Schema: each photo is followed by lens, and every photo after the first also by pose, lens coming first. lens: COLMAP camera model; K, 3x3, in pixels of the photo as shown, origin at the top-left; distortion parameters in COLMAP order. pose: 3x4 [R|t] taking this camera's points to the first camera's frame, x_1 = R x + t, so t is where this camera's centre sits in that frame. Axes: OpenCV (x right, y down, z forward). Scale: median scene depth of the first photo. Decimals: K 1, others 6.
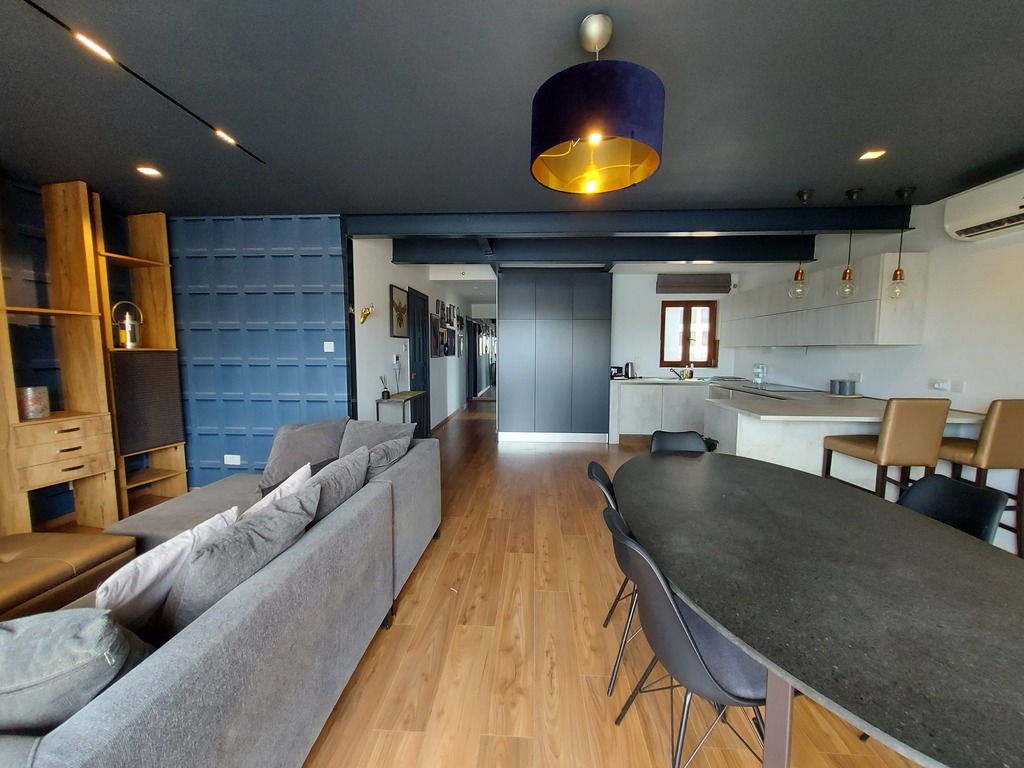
lens RADIAL K [[407.0, 0, 515.7], [0, 407.0, 383.9], [0, 0, 1]] dist [0.003720, 0.001366]
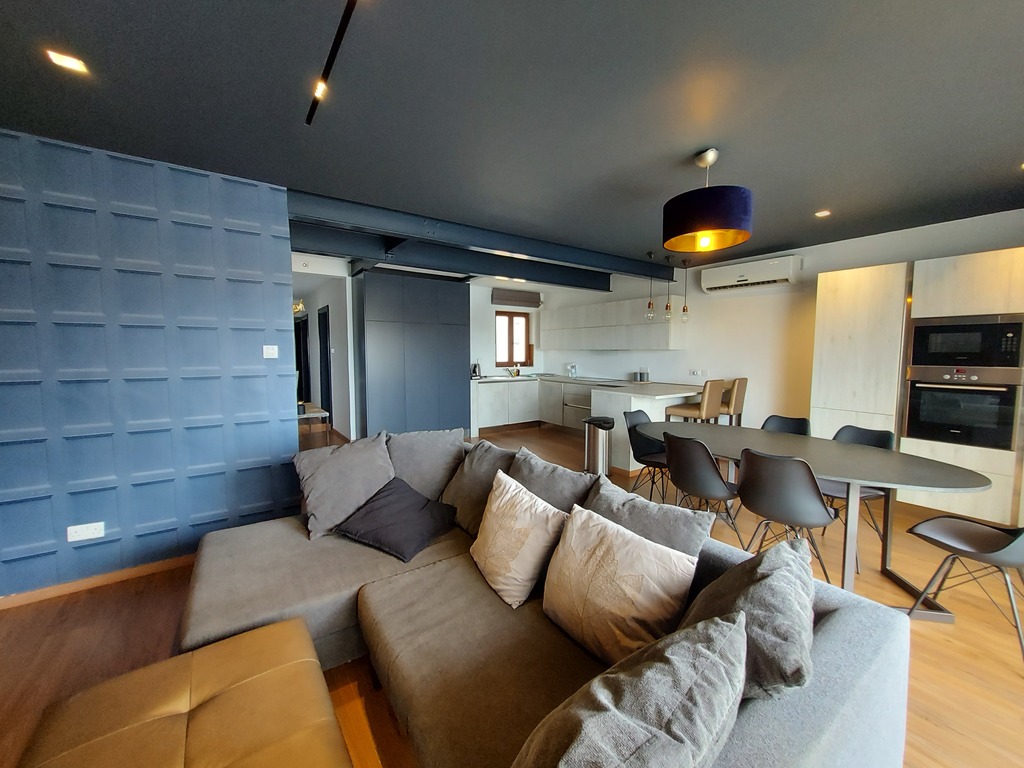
lens RADIAL K [[407.0, 0, 521.6], [0, 407.0, 383.8], [0, 0, 1]] dist [0.003720, 0.001366]
pose [[0.779994, -0.051766, 0.623642, -0.425174], [0.053213, 0.998450, 0.016324, -0.012049], [-0.623520, 0.020453, 0.781540, 0.063360]]
